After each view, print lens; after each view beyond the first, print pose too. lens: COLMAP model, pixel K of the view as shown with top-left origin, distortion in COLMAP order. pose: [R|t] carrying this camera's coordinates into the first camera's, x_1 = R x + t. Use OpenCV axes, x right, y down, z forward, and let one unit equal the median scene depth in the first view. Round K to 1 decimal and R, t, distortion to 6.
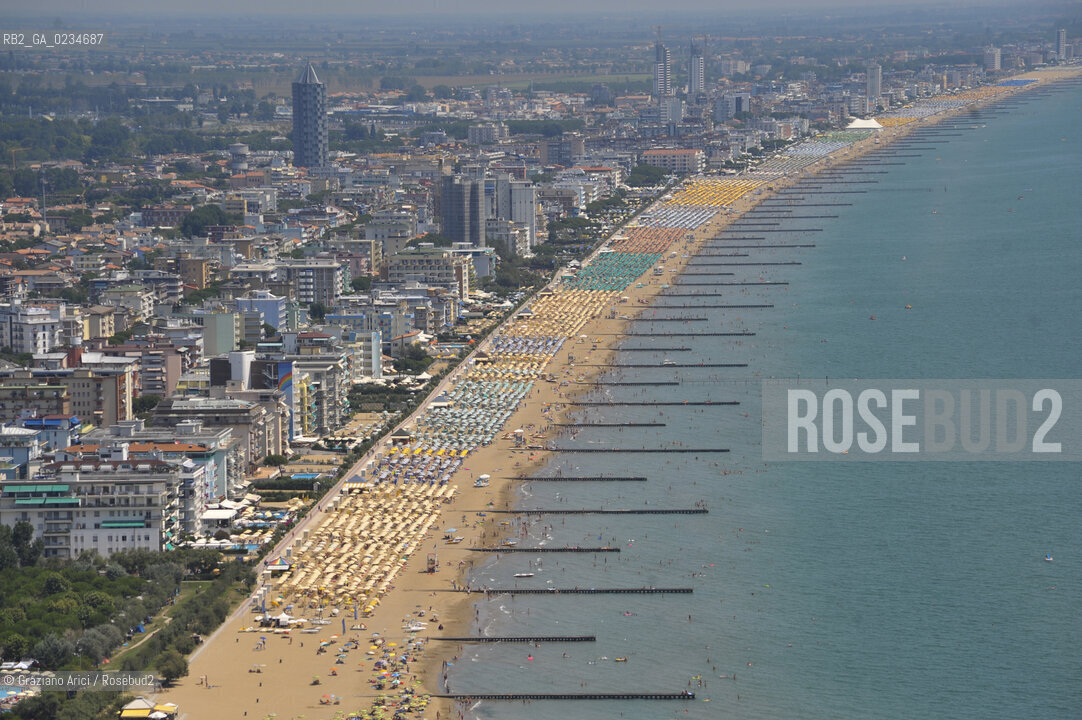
lens RADIAL K [[5364.5, 0, 540.6], [0, 5364.5, 356.6], [0, 0, 1]] dist [2.909563, 0.000000]
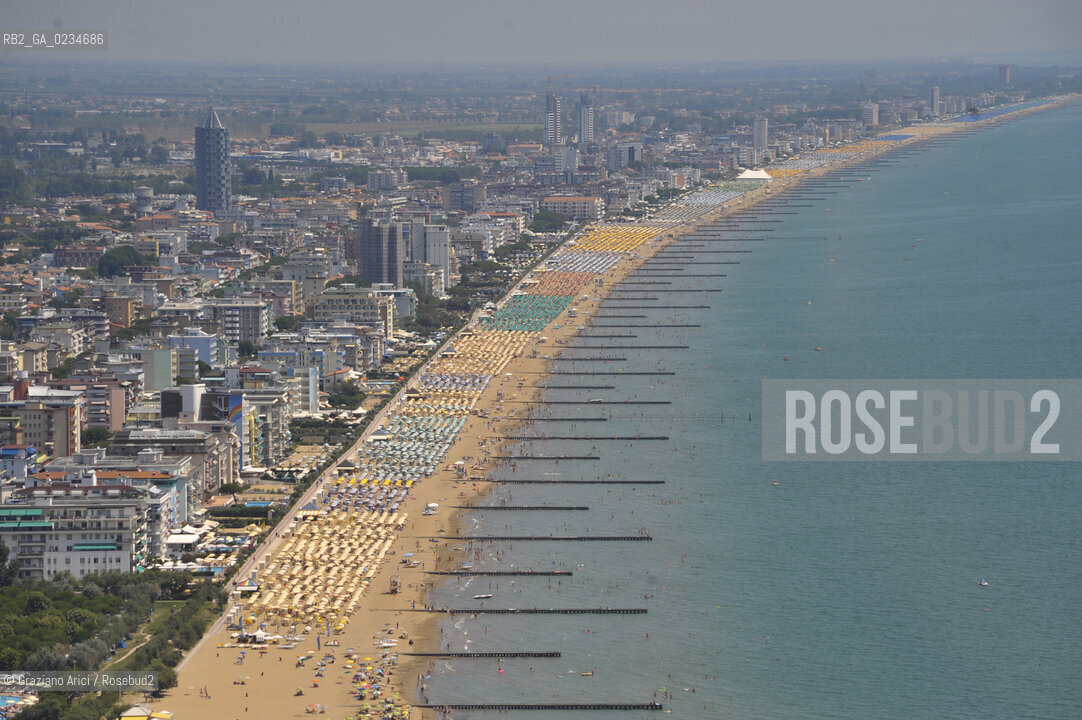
lens RADIAL K [[5364.5, 0, 546.5], [0, 5364.5, 359.8], [0, 0, 1]] dist [2.909563, 0.000000]
pose [[0.999663, 0.006051, 0.025241, -0.009883], [-0.005834, 0.999945, -0.008669, 0.002112], [-0.025292, 0.008518, 0.999644, -0.025051]]
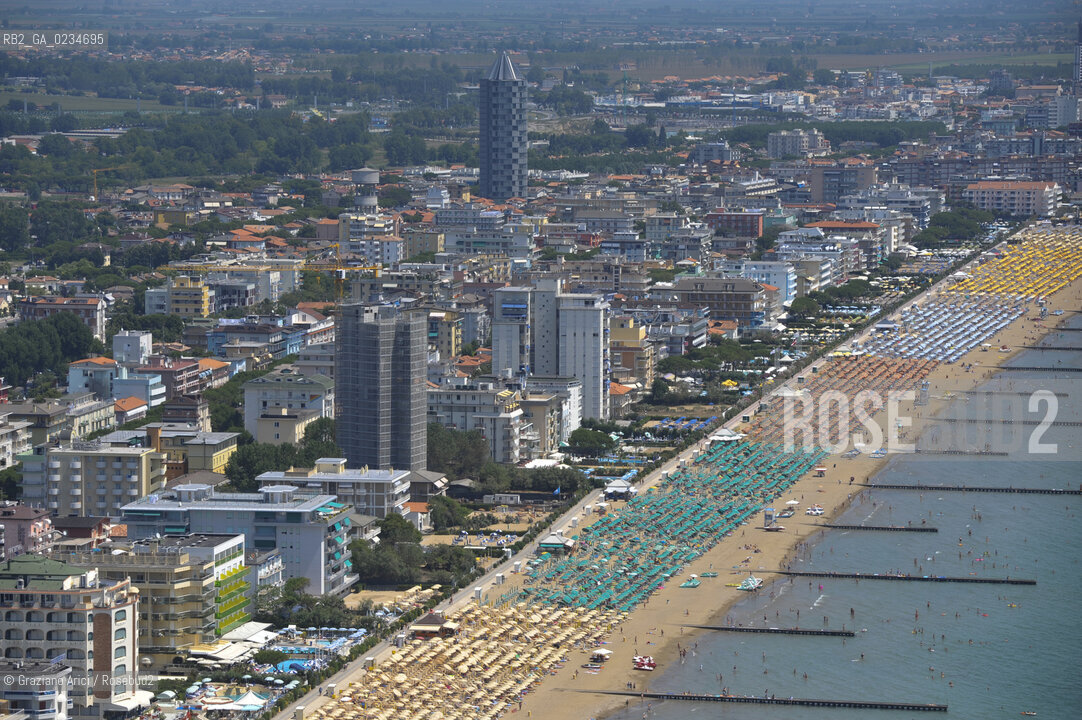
lens RADIAL K [[4690.4, 0, 543.1], [0, 4690.4, 366.8], [0, 0, 1]] dist [1.106422, 0.000000]
pose [[0.993831, 0.025180, -0.108013, 0.051665], [-0.023358, 0.999563, 0.018104, -0.040775], [0.108422, -0.015469, 0.993985, 0.655645]]
